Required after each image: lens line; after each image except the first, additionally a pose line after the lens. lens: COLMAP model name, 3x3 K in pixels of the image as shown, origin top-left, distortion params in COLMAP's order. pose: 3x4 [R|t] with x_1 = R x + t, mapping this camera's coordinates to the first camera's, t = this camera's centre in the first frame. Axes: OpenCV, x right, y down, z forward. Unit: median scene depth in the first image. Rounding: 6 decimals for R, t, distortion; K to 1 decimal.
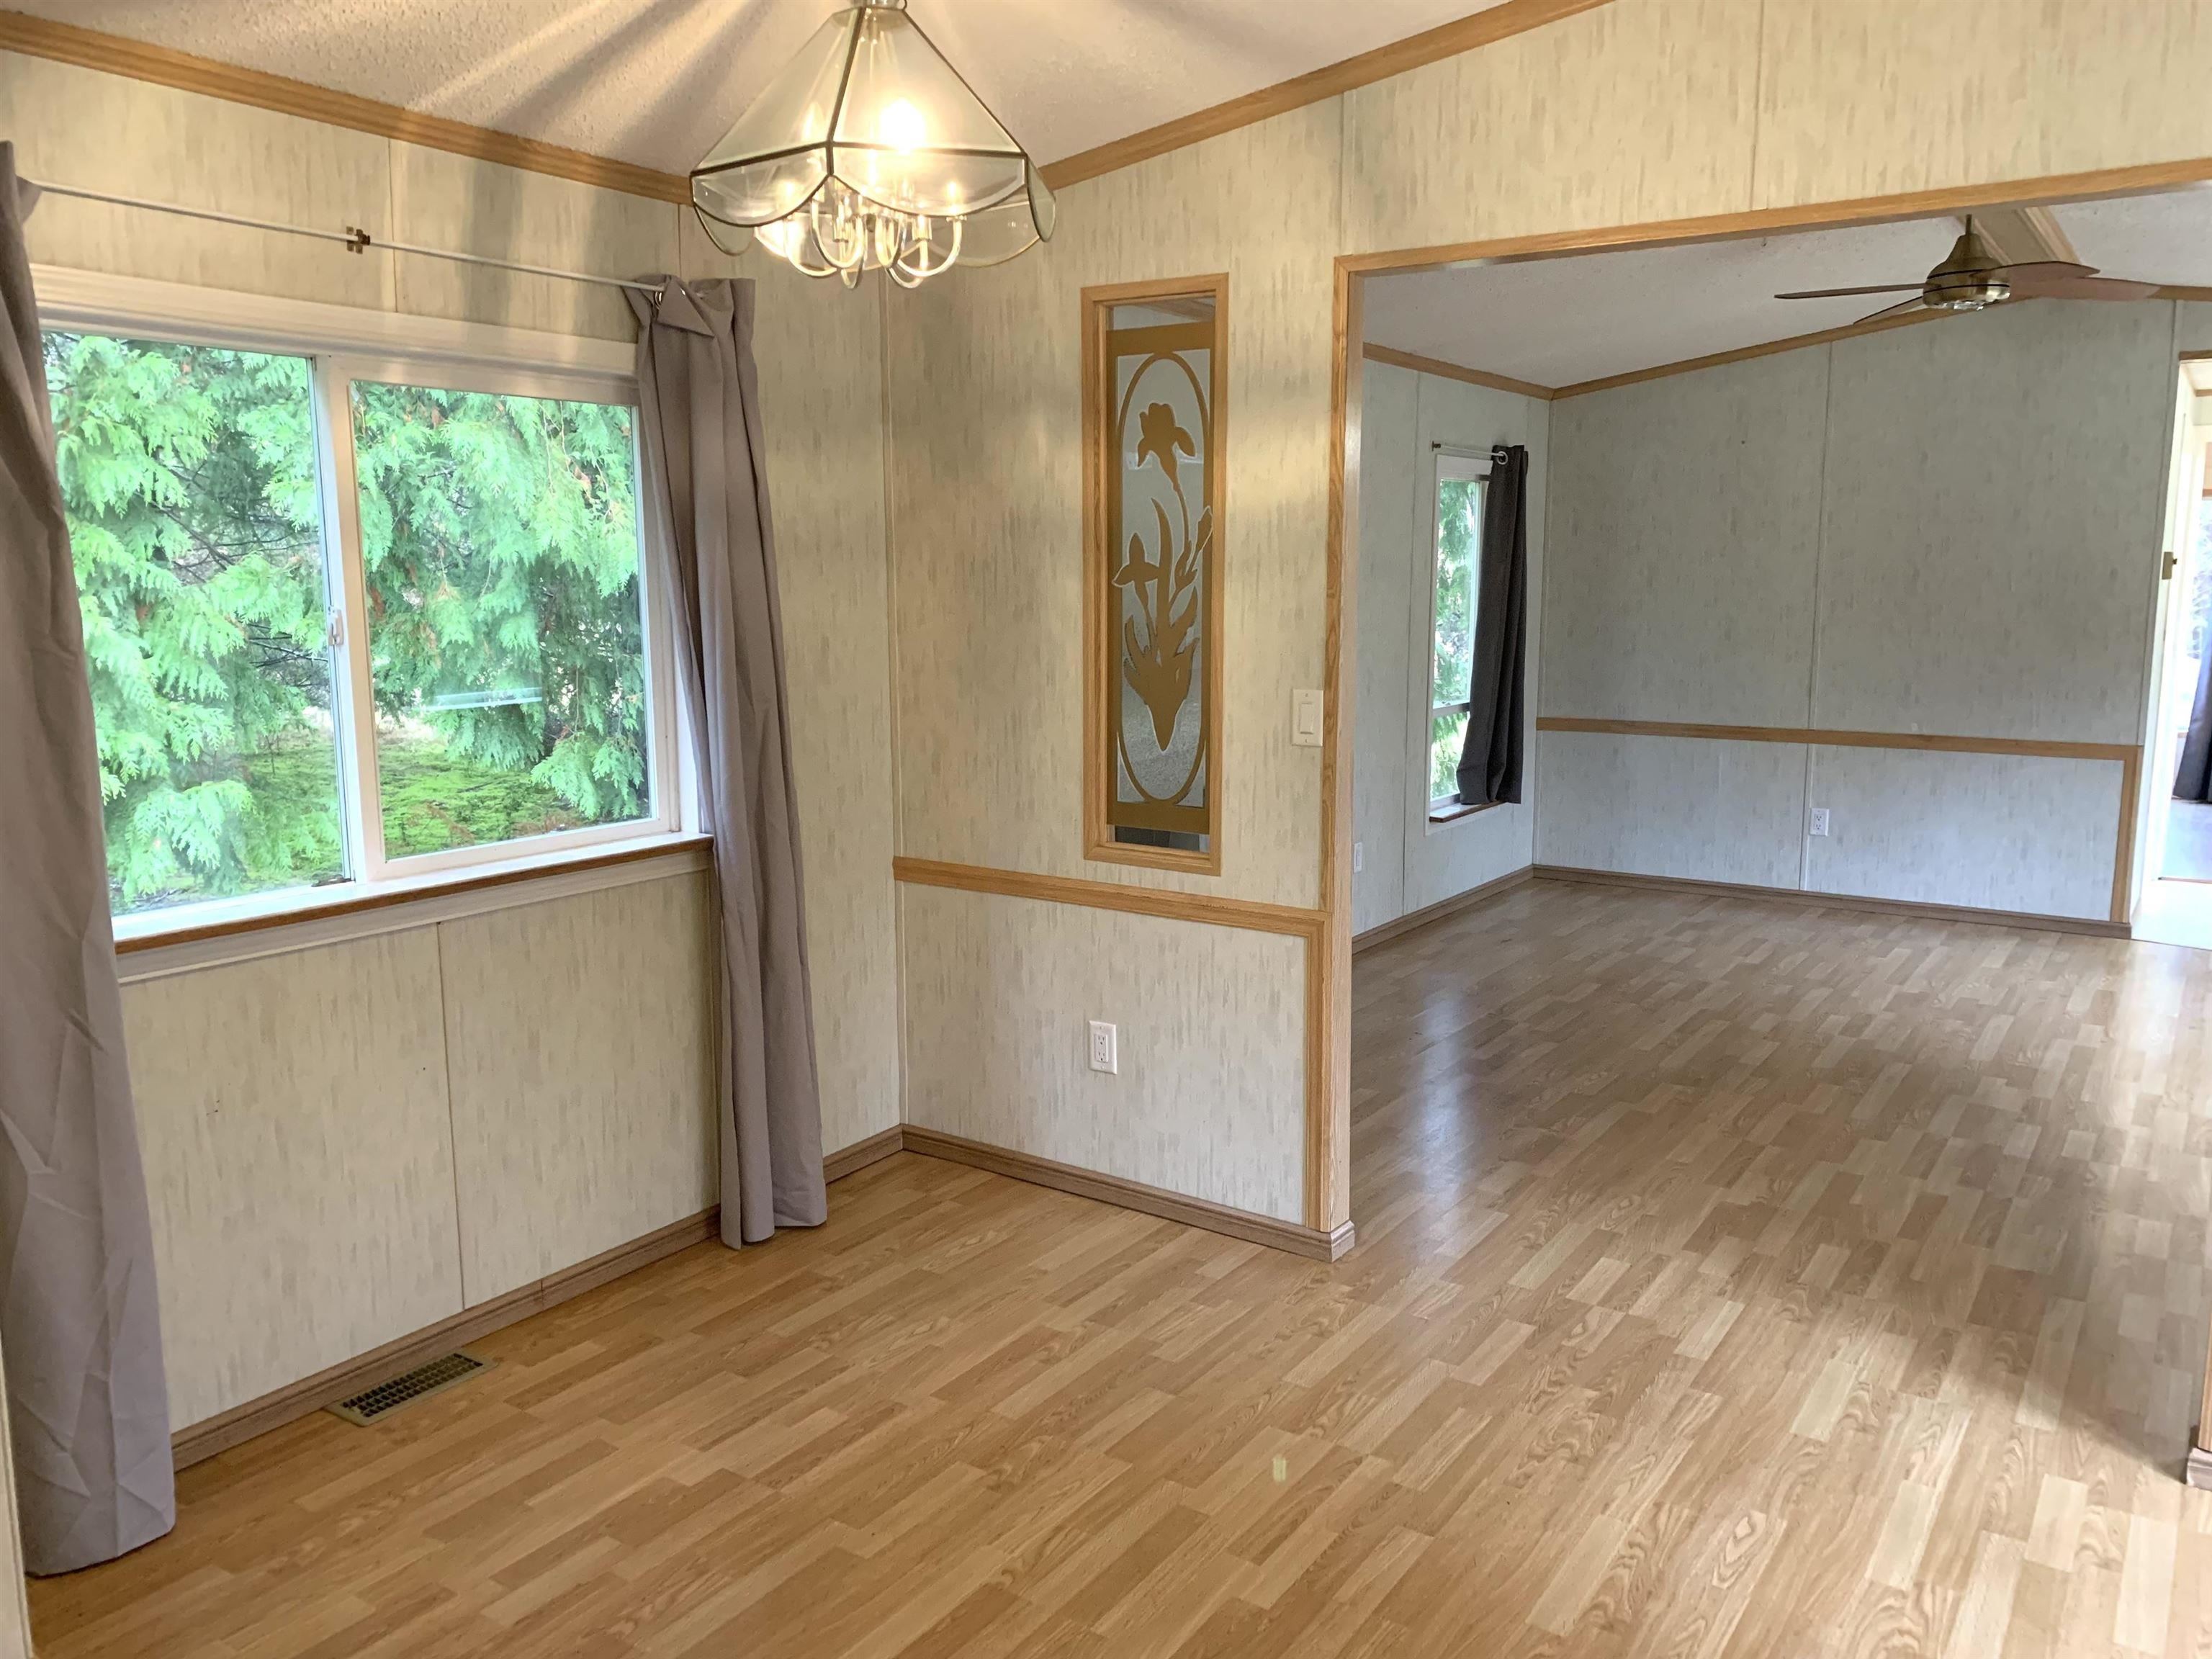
lens RADIAL K [[1689.3, 0, 1096.8], [0, 1689.3, 822.2], [0, 0, 1]] dist [0.028830, -0.023227]
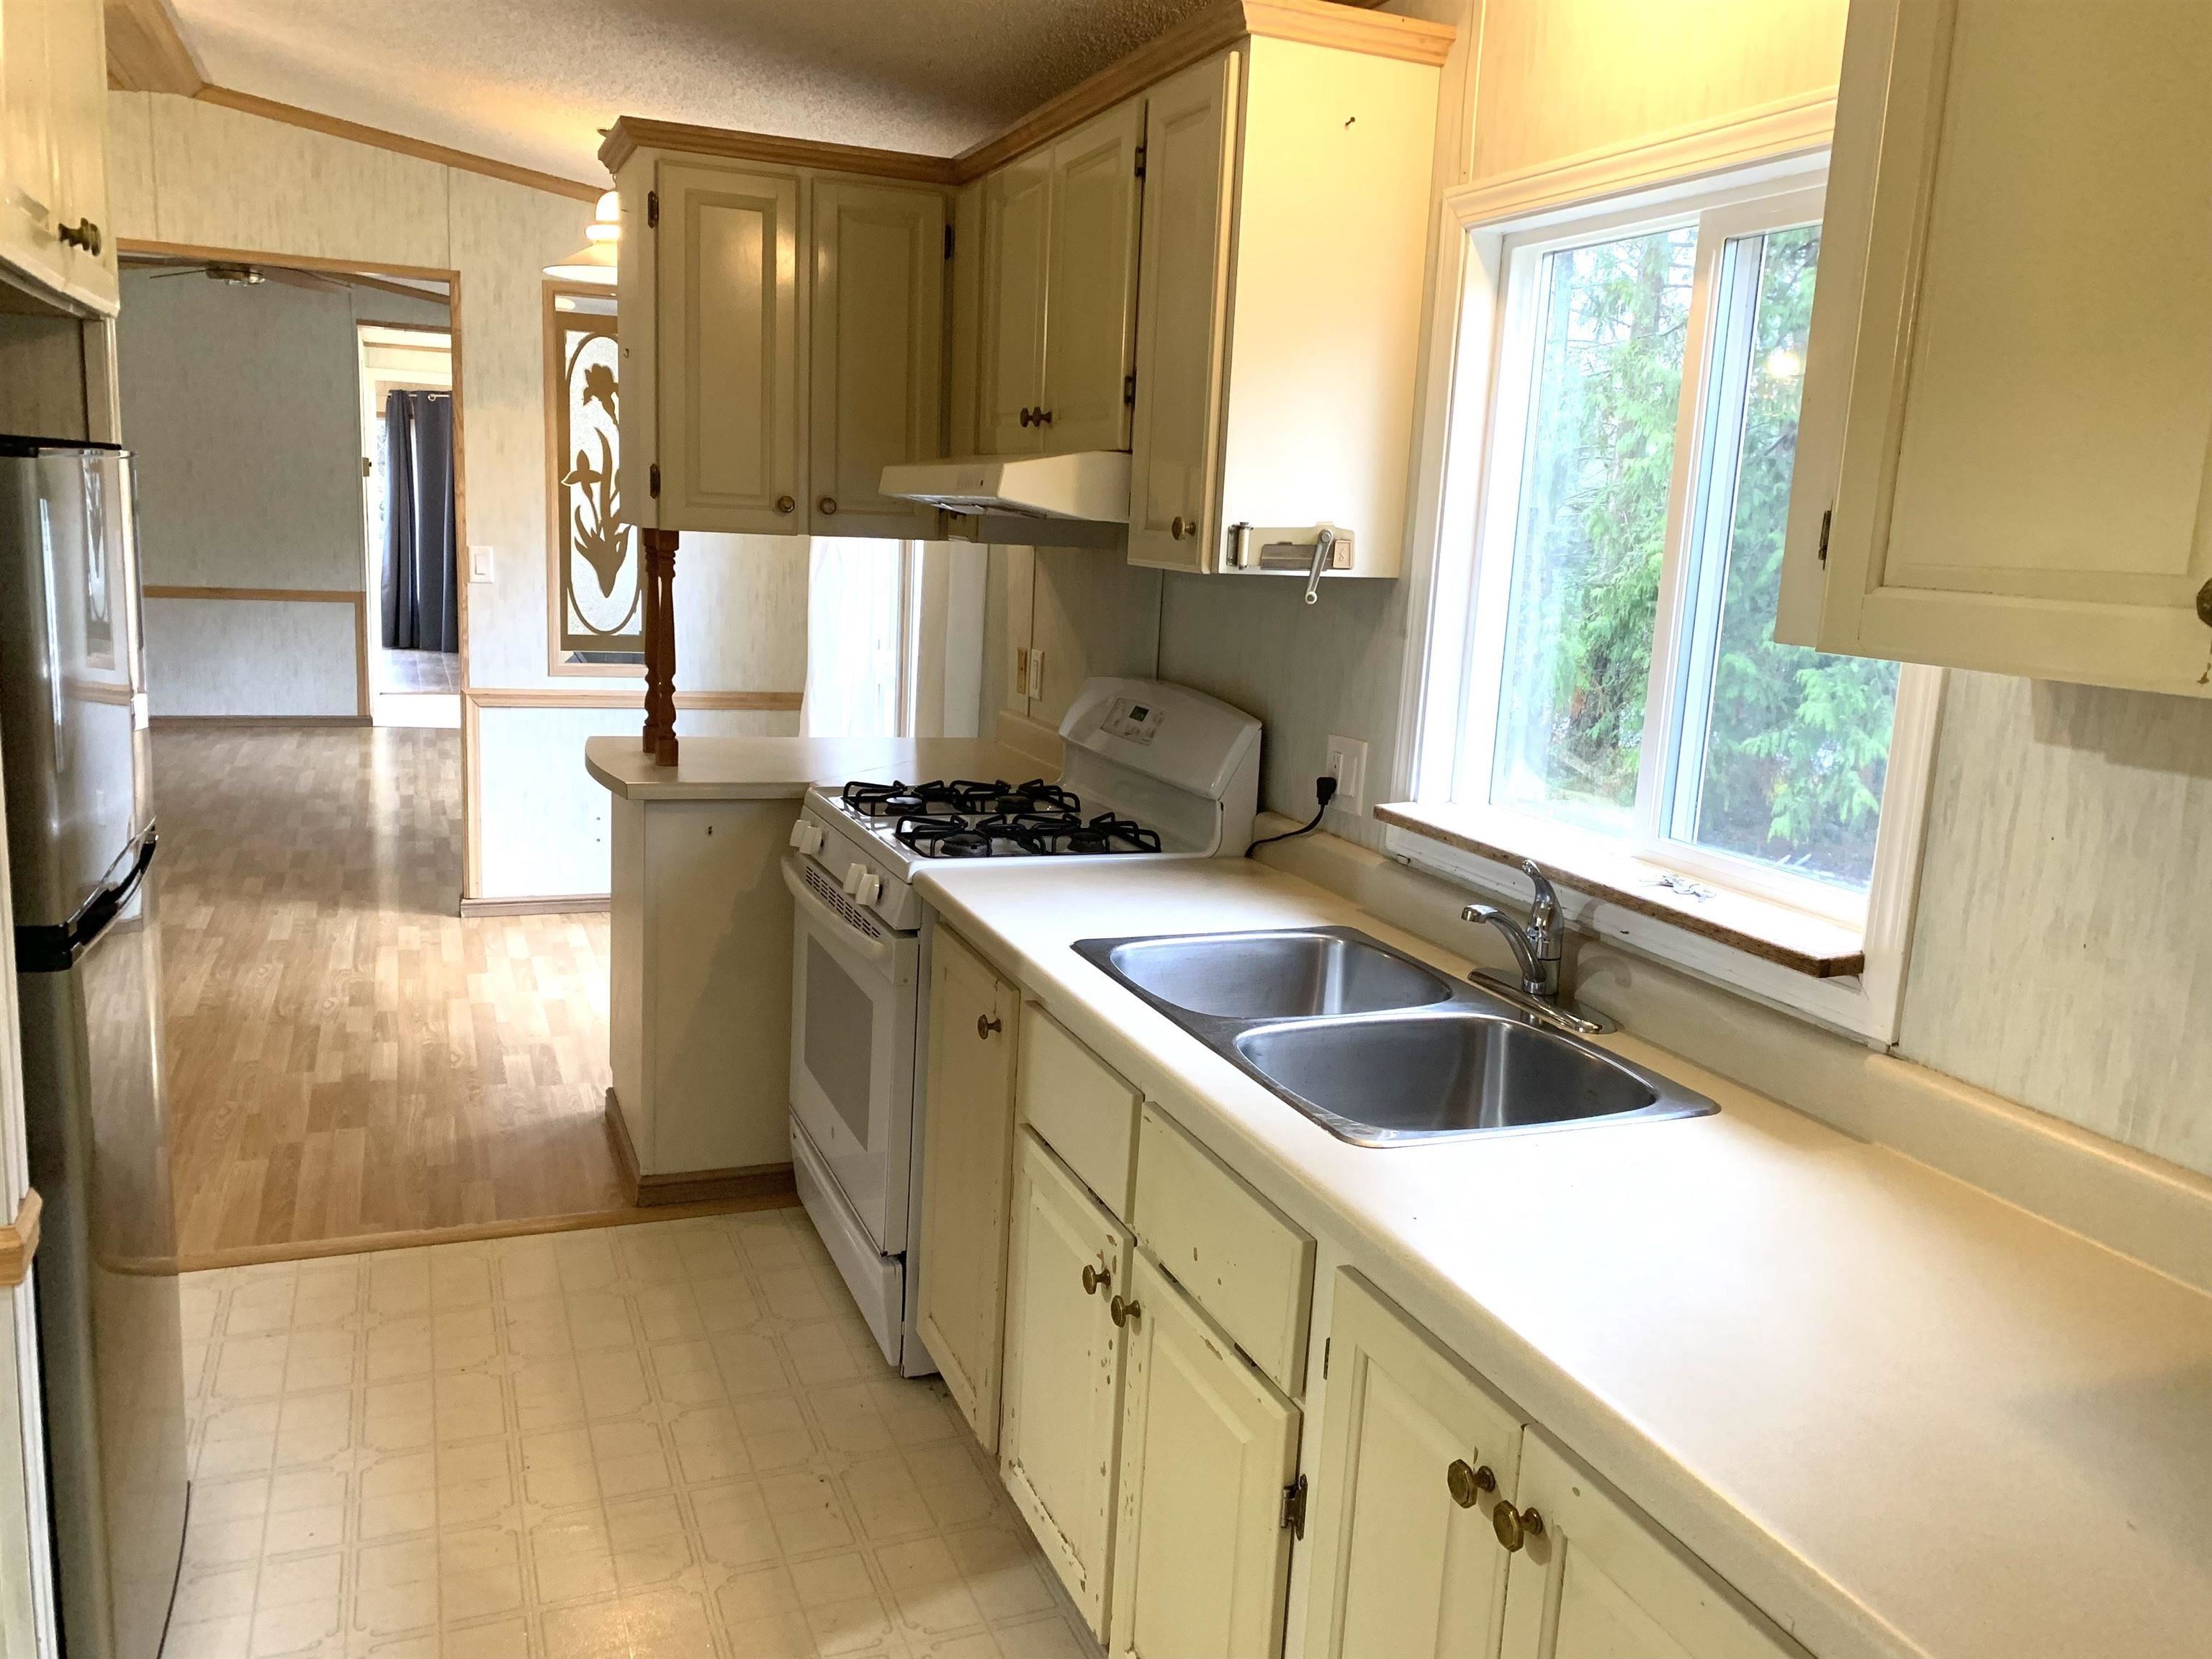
lens RADIAL K [[1689.3, 0, 1091.8], [0, 1689.3, 823.8], [0, 0, 1]] dist [0.028830, -0.023227]
pose [[0.559102, -0.122624, 0.819981, -0.249023], [0.073296, 0.992440, 0.098438, 0.053565], [-0.825853, 0.005064, 0.563863, -0.325227]]
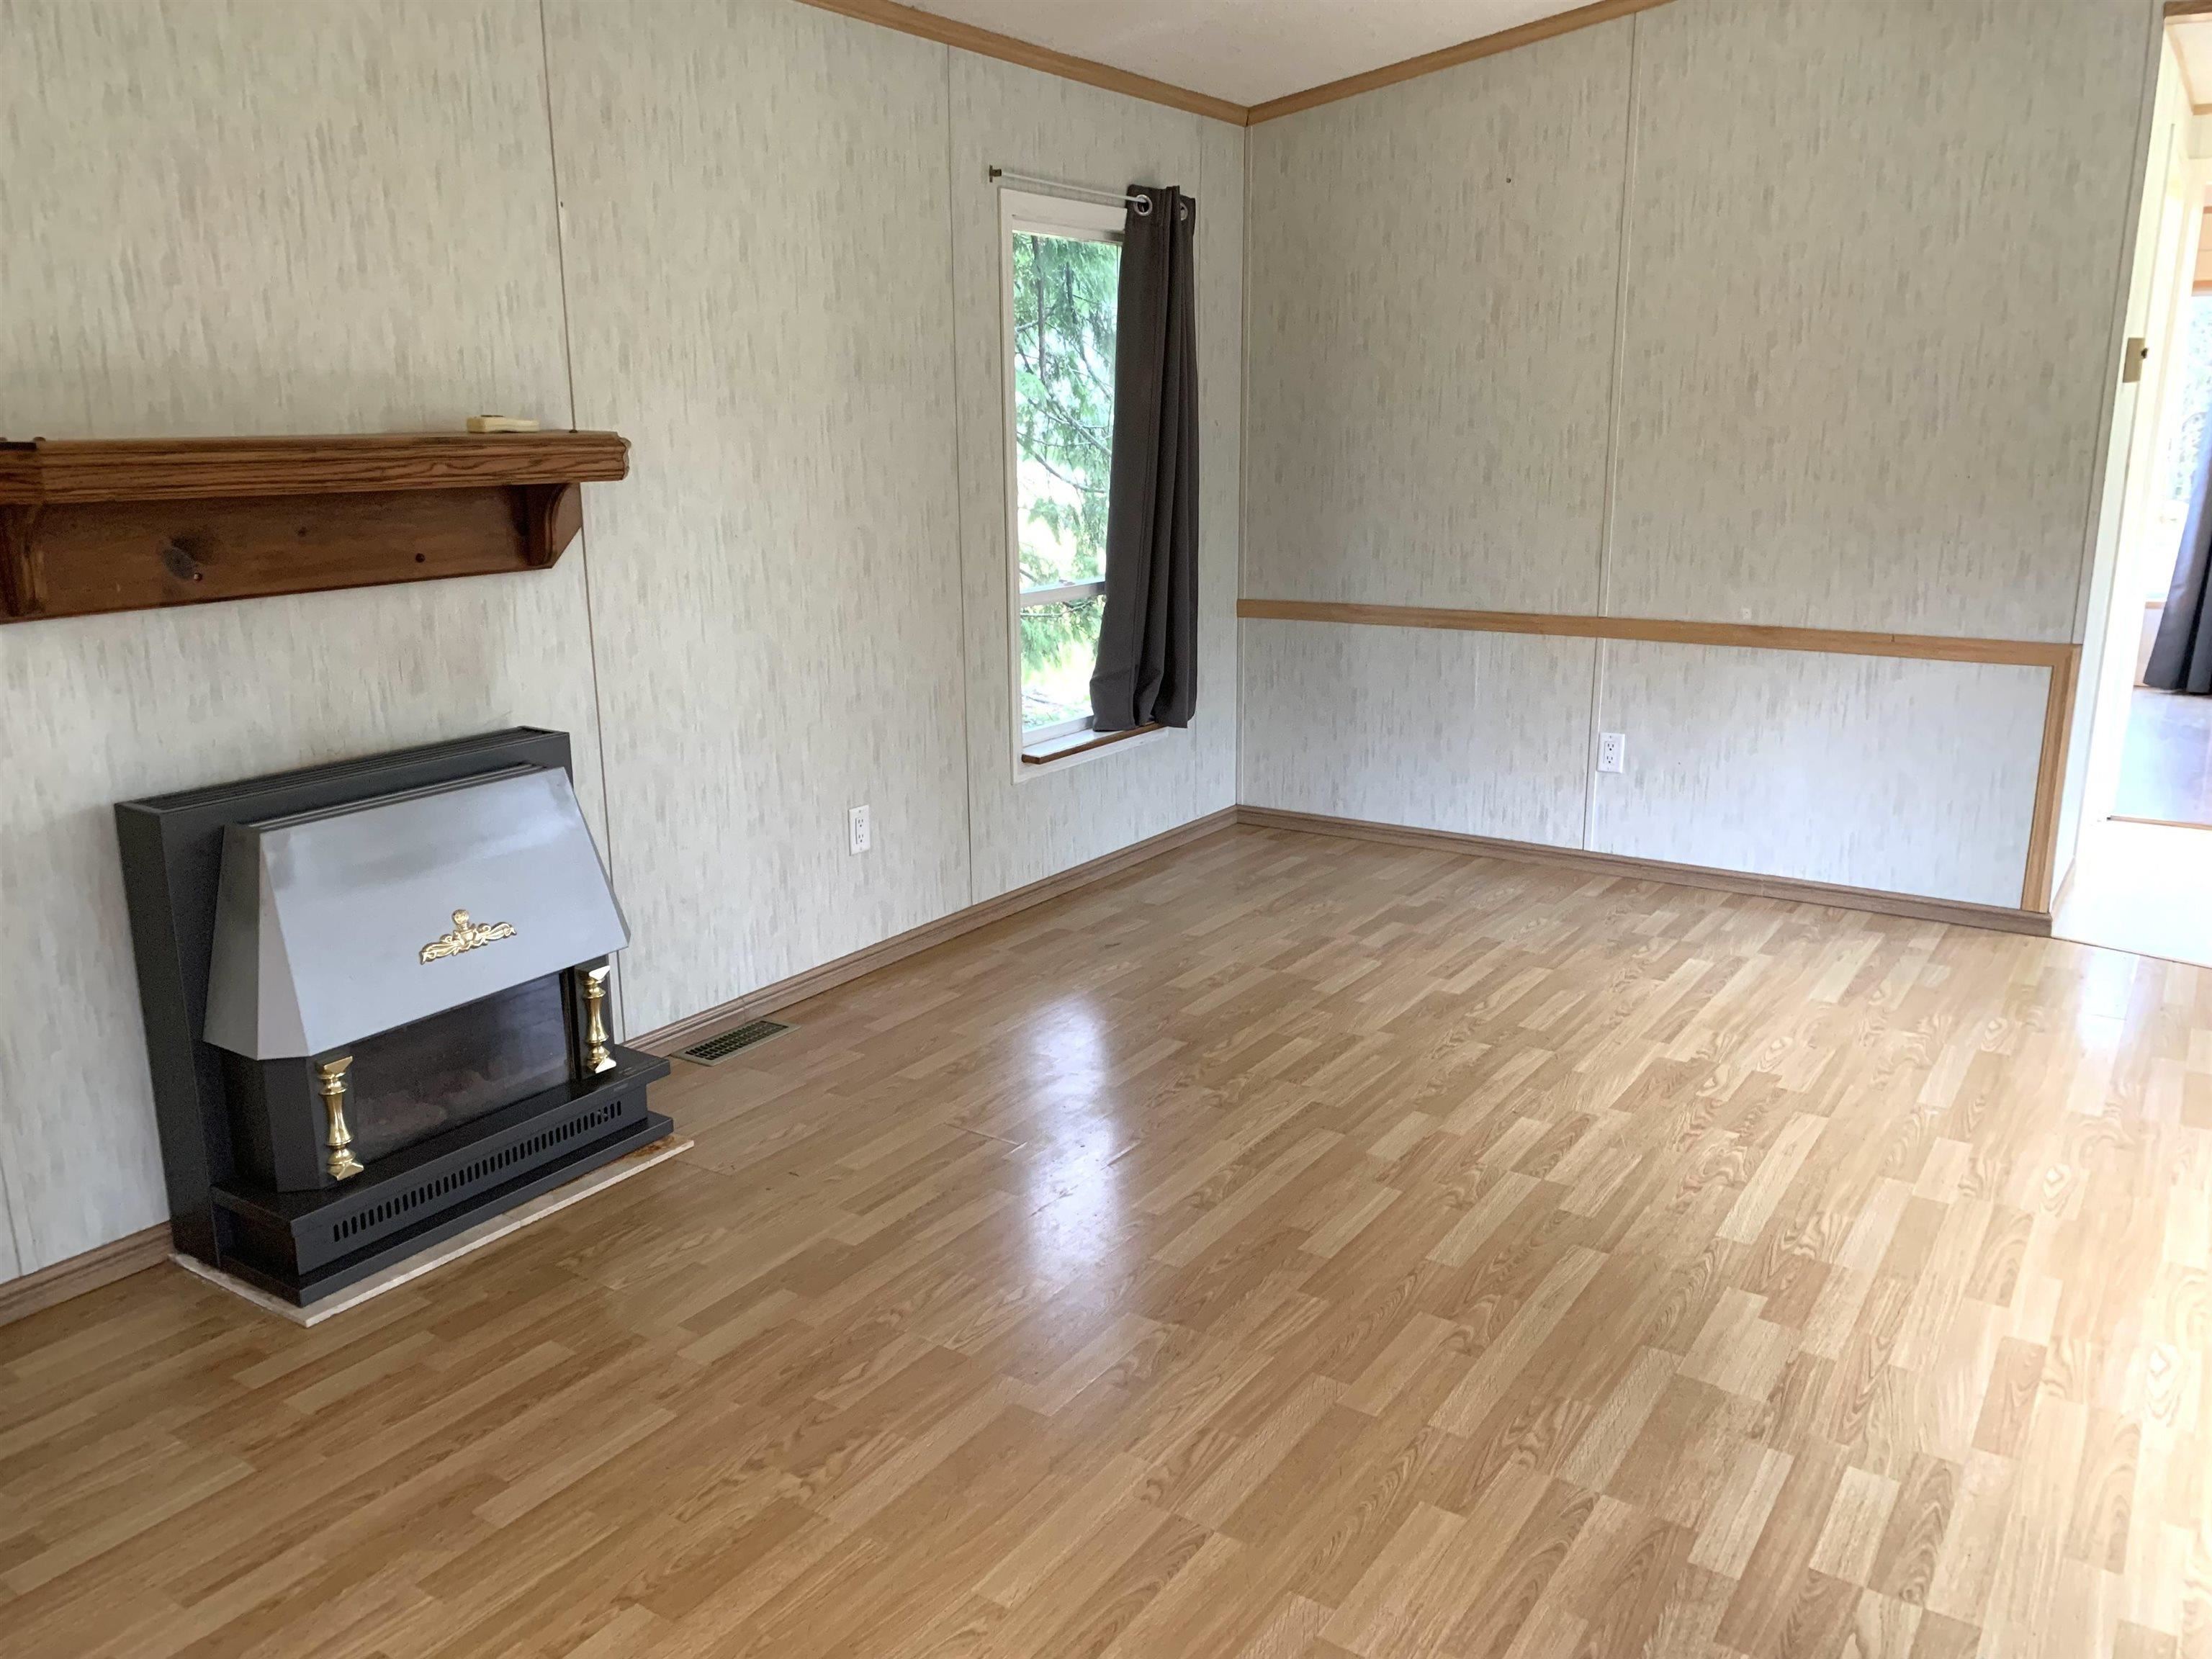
lens RADIAL K [[1689.3, 0, 1090.5], [0, 1689.3, 826.9], [0, 0, 1]] dist [0.028830, -0.023227]
pose [[0.999976, -0.006149, 0.003091, 0.233729], [0.005855, 0.996126, 0.087745, -0.034557], [-0.003618, -0.087725, 0.996138, 0.347926]]
